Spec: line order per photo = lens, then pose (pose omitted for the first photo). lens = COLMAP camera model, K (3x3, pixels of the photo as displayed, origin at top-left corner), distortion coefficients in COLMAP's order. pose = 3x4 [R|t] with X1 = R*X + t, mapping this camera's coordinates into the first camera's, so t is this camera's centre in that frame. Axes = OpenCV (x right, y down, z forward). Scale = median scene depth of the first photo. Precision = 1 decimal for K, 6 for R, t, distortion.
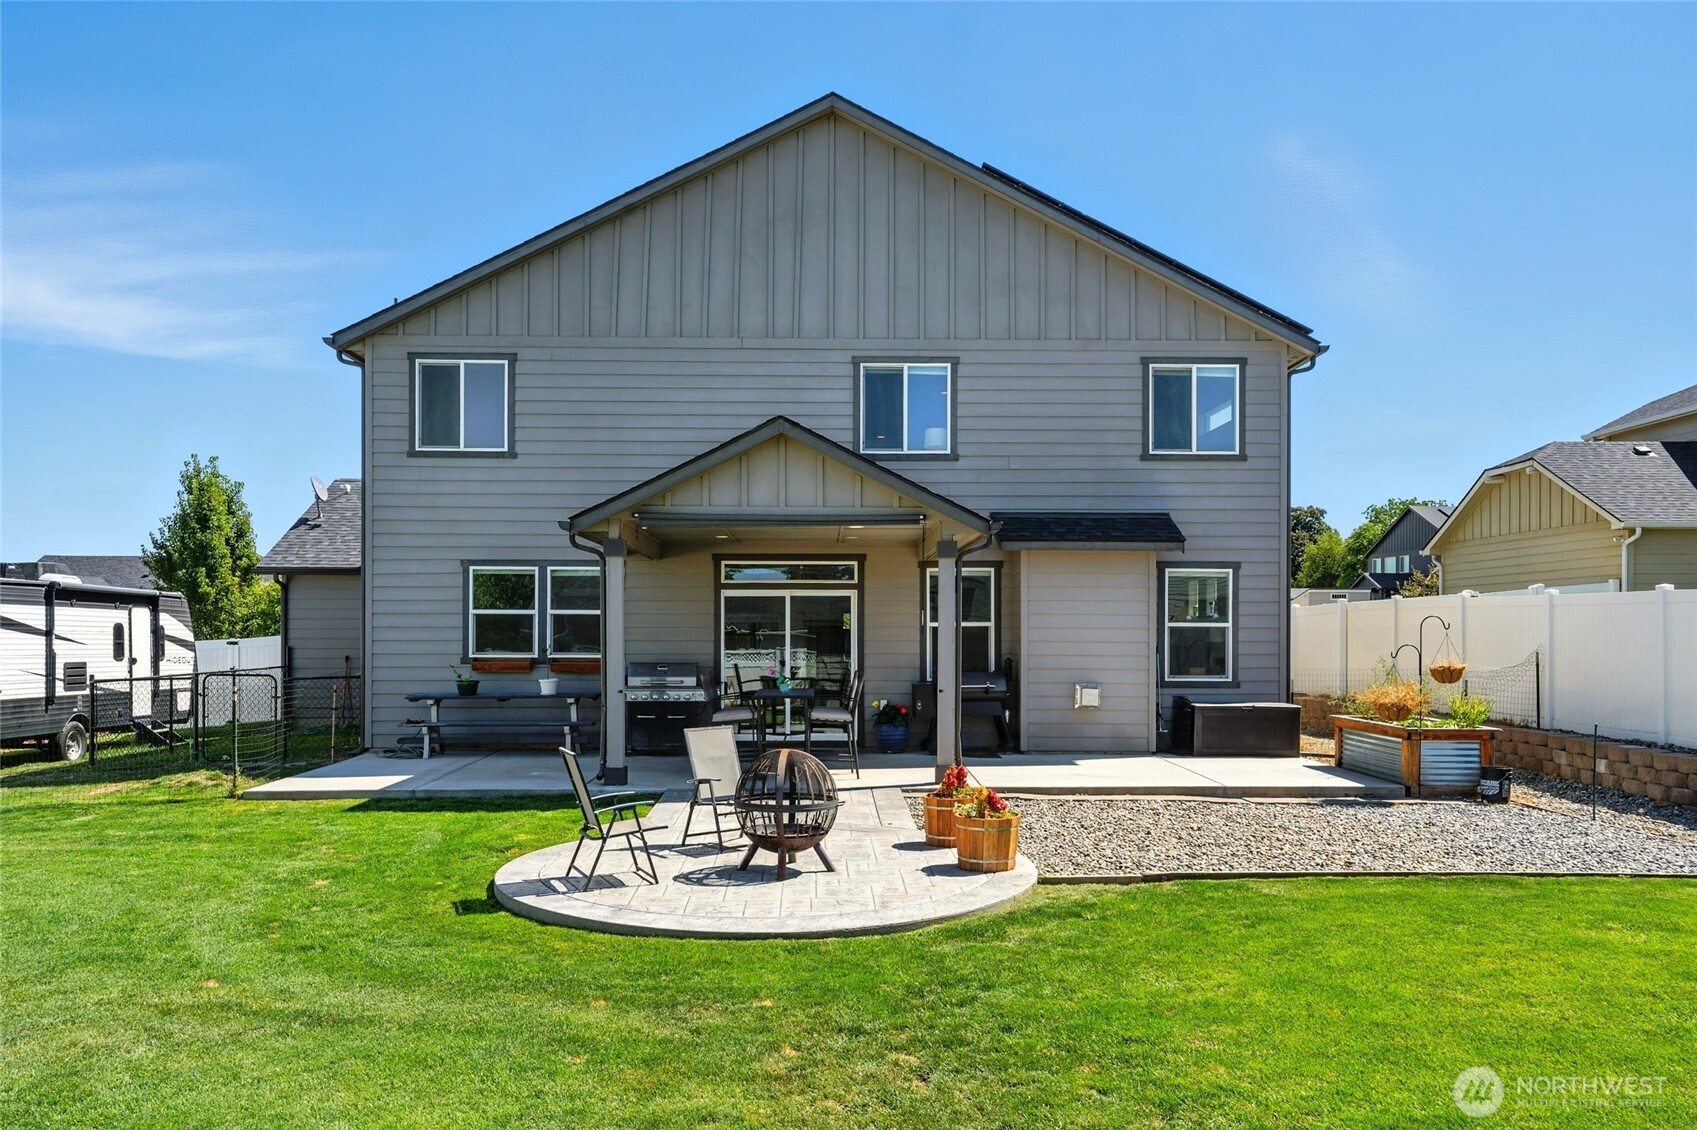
lens RADIAL K [[1393.7, 0, 858.5], [0, 1393.7, 578.7], [0, 0, 1]] dist [0.084429, -0.002947]
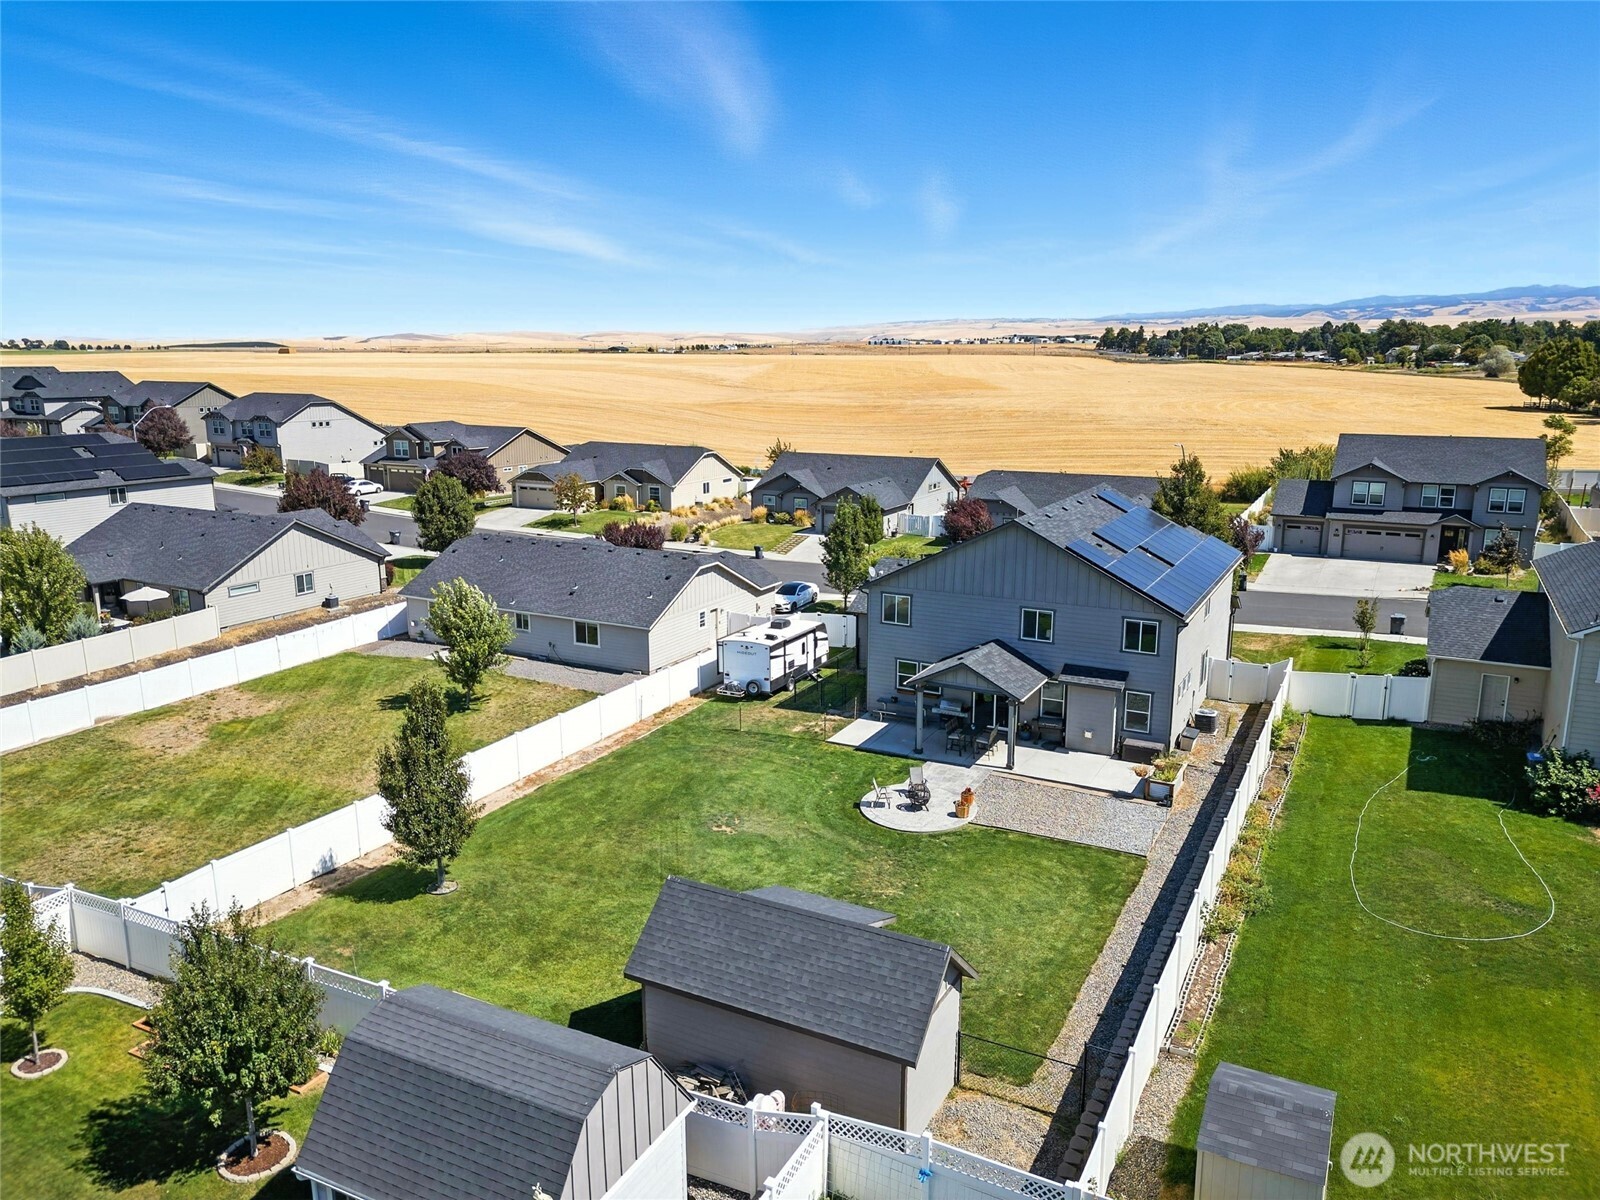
lens RADIAL K [[1130.4, 0, 803.4], [0, 1130.4, 596.9], [0, 0, 1]] dist [-0.048192, -0.002888]
pose [[0.879359, 0.098579, -0.465843, 0.688922], [0.008167, 0.975068, 0.221755, -0.701183], [0.476089, -0.198807, 0.856630, -1.210148]]
